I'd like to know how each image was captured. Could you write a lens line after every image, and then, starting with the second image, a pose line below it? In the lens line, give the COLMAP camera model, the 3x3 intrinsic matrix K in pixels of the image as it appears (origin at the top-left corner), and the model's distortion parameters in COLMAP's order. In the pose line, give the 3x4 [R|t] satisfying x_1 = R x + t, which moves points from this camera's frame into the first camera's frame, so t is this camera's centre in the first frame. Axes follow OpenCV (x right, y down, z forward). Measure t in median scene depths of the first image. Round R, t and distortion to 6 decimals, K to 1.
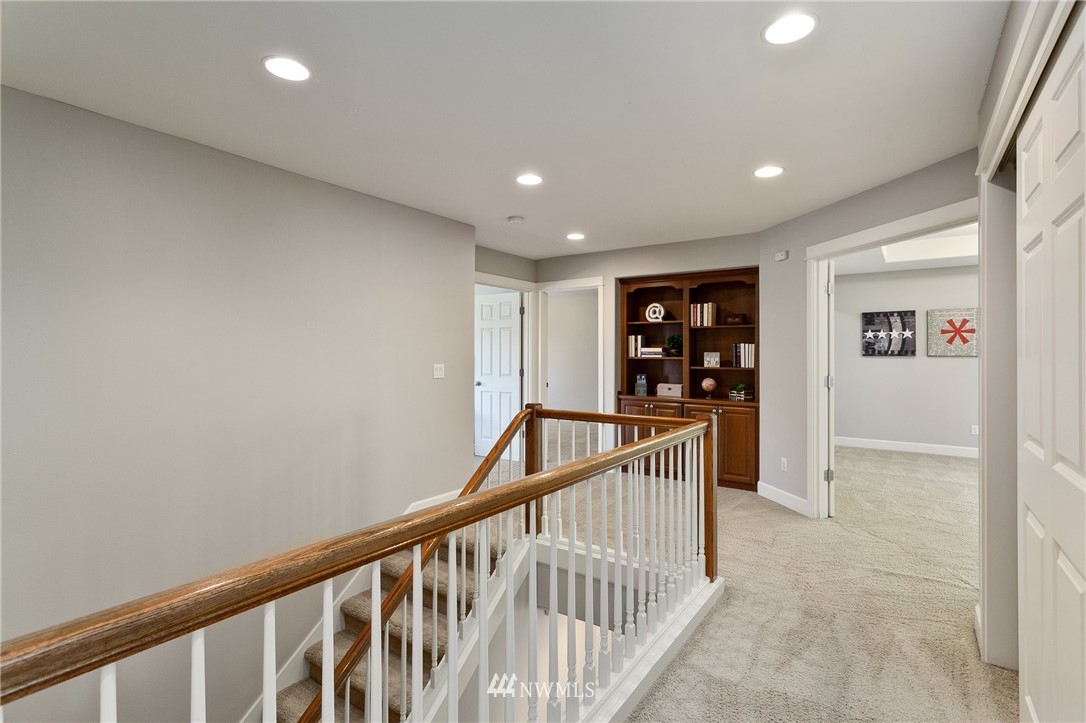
lens RADIAL K [[520.1, 0, 543.9], [0, 520.1, 350.0], [0, 0, 1]] dist [0.003314, -0.000280]
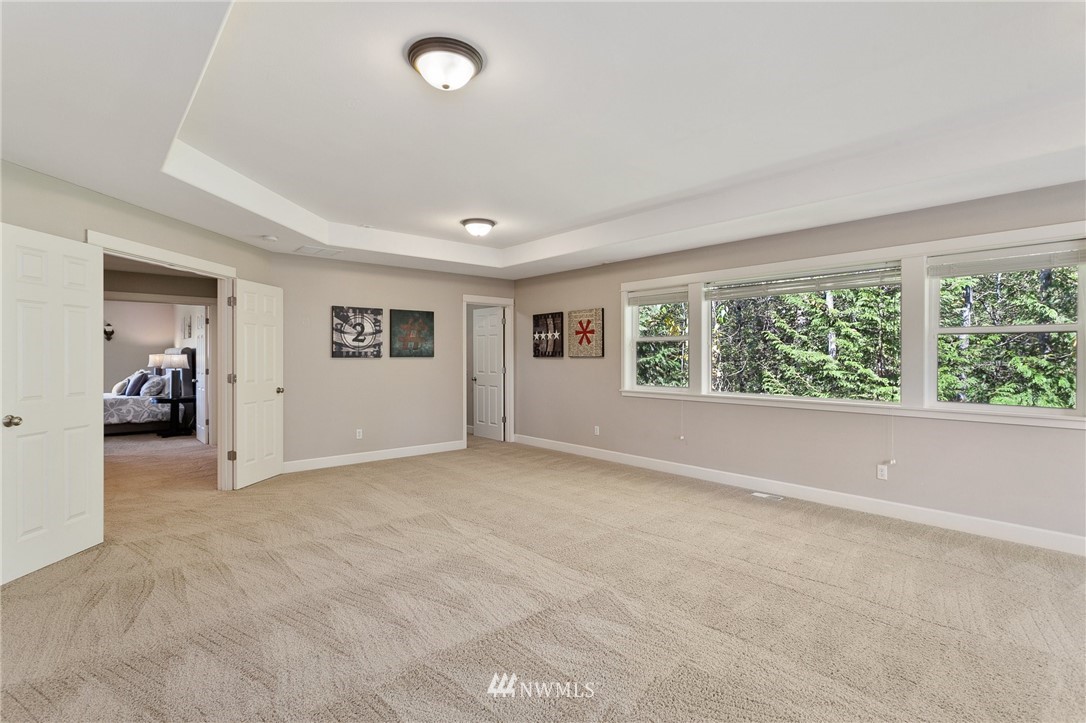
lens RADIAL K [[520.1, 0, 544.8], [0, 520.1, 356.9], [0, 0, 1]] dist [0.003314, -0.000280]
pose [[0.973021, -0.003952, -0.230682, 0.908466], [0.006339, 0.999934, 0.009606, 0.001561], [0.230629, -0.010809, 0.972982, 0.006847]]
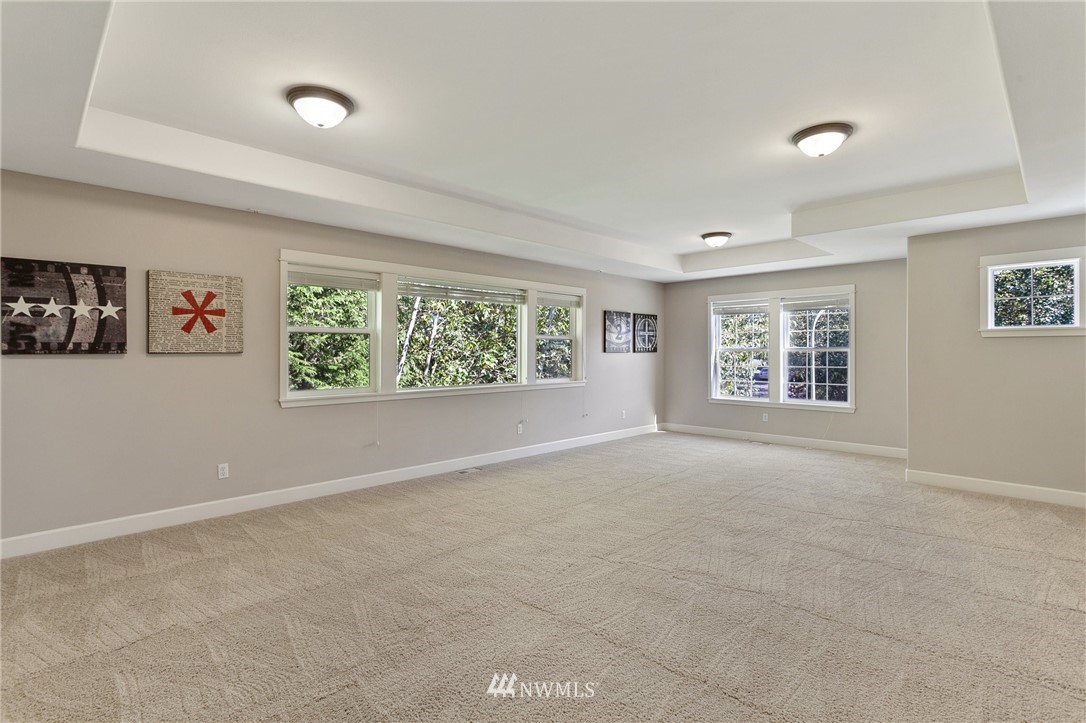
lens RADIAL K [[520.1, 0, 546.4], [0, 520.1, 352.9], [0, 0, 1]] dist [0.003314, -0.000280]
pose [[0.175526, -0.003368, 0.984469, 0.264350], [-0.003379, 0.999986, 0.004024, 0.007192], [-0.984469, -0.004033, 0.175512, 0.481707]]
